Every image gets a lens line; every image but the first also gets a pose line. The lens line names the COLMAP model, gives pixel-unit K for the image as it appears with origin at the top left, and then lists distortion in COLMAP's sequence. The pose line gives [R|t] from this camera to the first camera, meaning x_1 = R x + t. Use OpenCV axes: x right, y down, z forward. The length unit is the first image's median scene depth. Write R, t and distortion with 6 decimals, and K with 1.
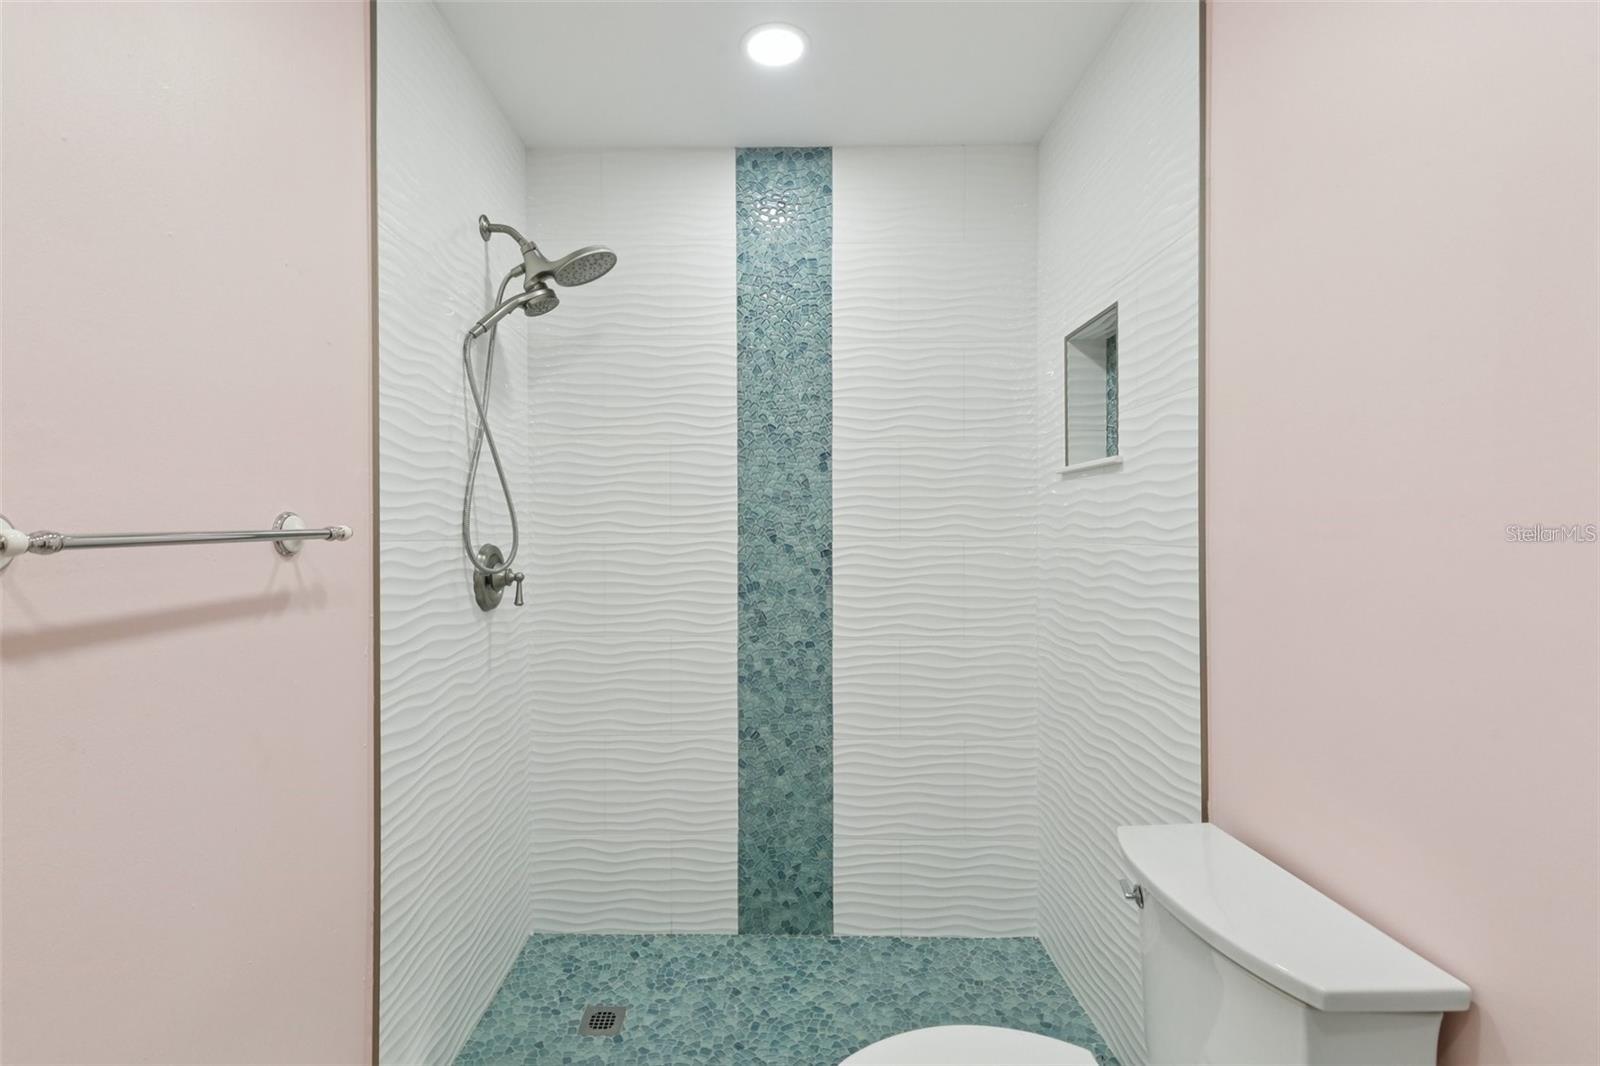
lens RADIAL K [[747.8, 0, 720.8], [0, 747.8, 523.6], [0, 0, 1]] dist [0.020982, 0.000107]
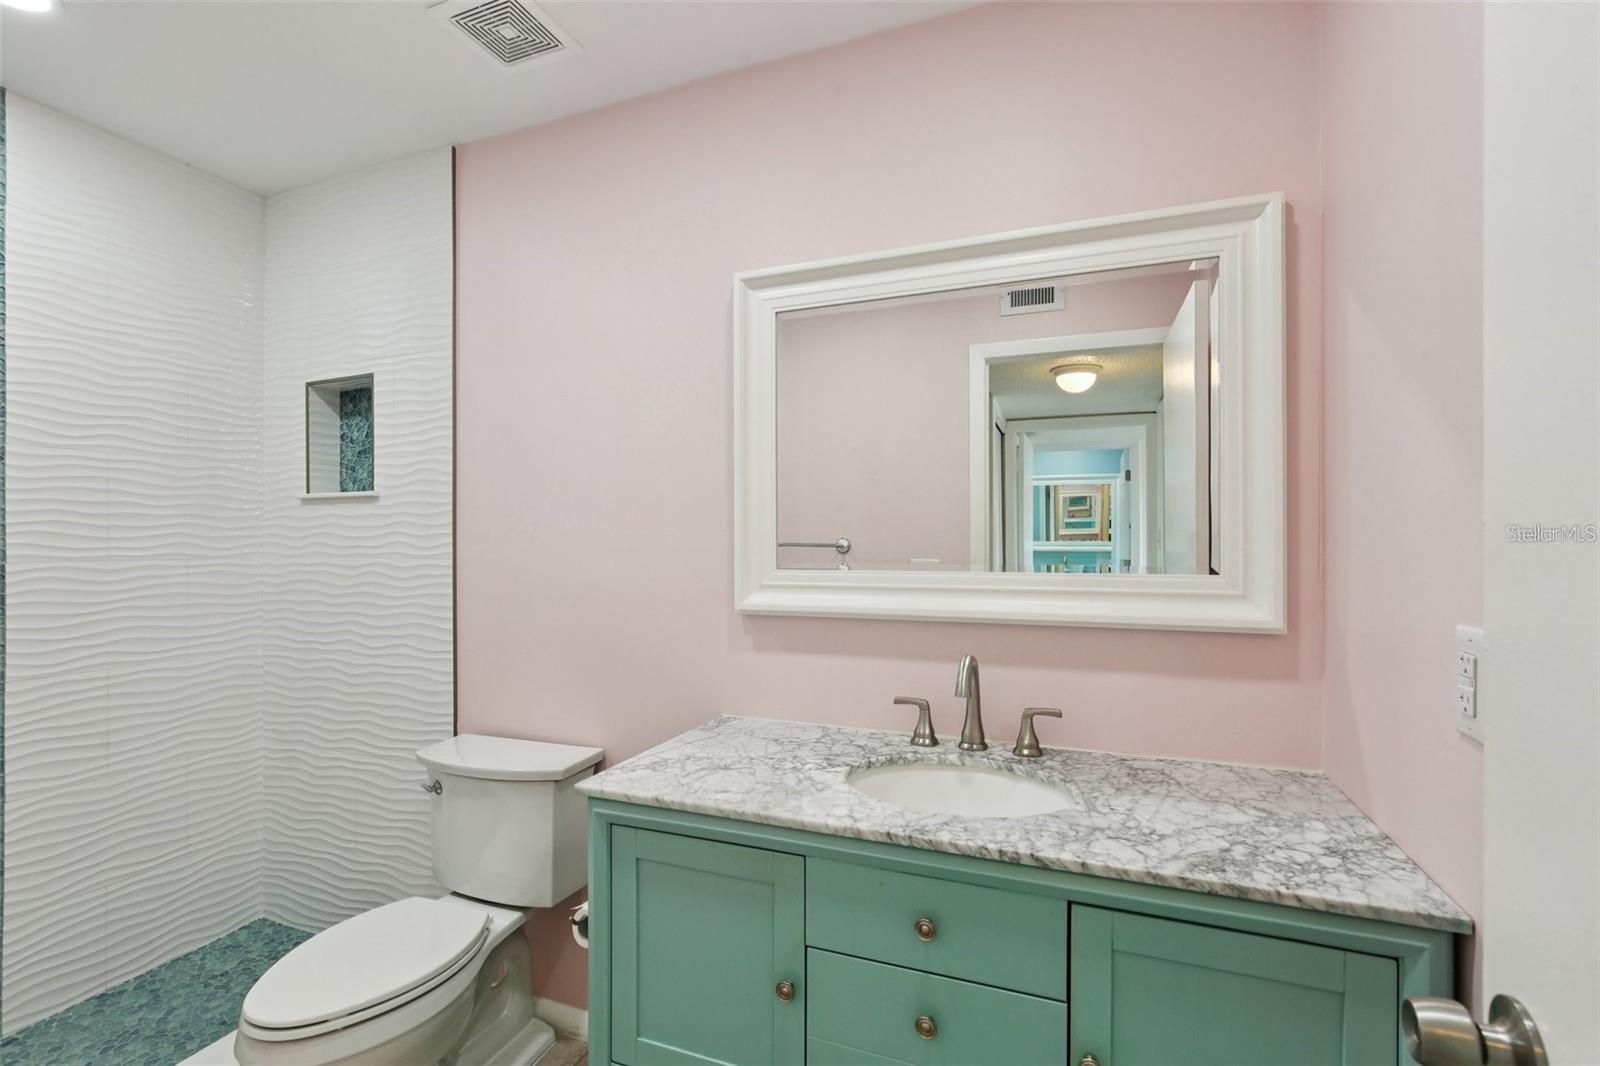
lens RADIAL K [[740.0, 0, 801.2], [0, 740.0, 525.0], [0, 0, 1]] dist [-0.000002, 0.000178]
pose [[0.351178, 0.020398, 0.936087, -0.332766], [-0.004016, 0.999786, -0.020279, -0.006298], [-0.936300, 0.003362, 0.351185, -0.119559]]
